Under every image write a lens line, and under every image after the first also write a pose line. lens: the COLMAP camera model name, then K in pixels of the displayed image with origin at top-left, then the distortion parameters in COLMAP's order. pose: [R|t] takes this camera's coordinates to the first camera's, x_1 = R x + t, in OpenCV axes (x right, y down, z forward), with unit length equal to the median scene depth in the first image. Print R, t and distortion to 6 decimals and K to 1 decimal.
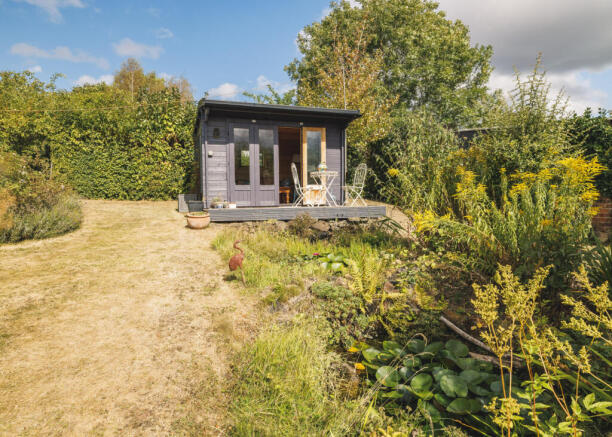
lens RADIAL K [[343.6, 0, 305.6], [0, 343.6, 218.0], [0, 0, 1]] dist [-0.003411, -0.000338]
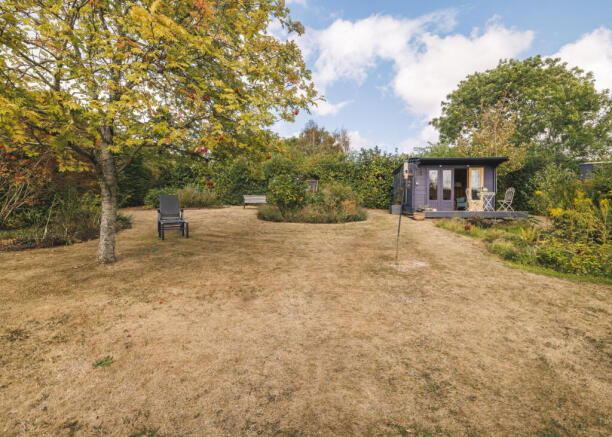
lens RADIAL K [[281.2, 0, 306.4], [0, 281.2, 217.5], [0, 0, 1]] dist [-0.001624, -0.000138]
pose [[0.929230, 0.023793, -0.368734, -0.253580], [-0.040191, 0.998512, -0.036854, 0.081323], [0.367308, 0.049065, 0.928804, -0.660980]]
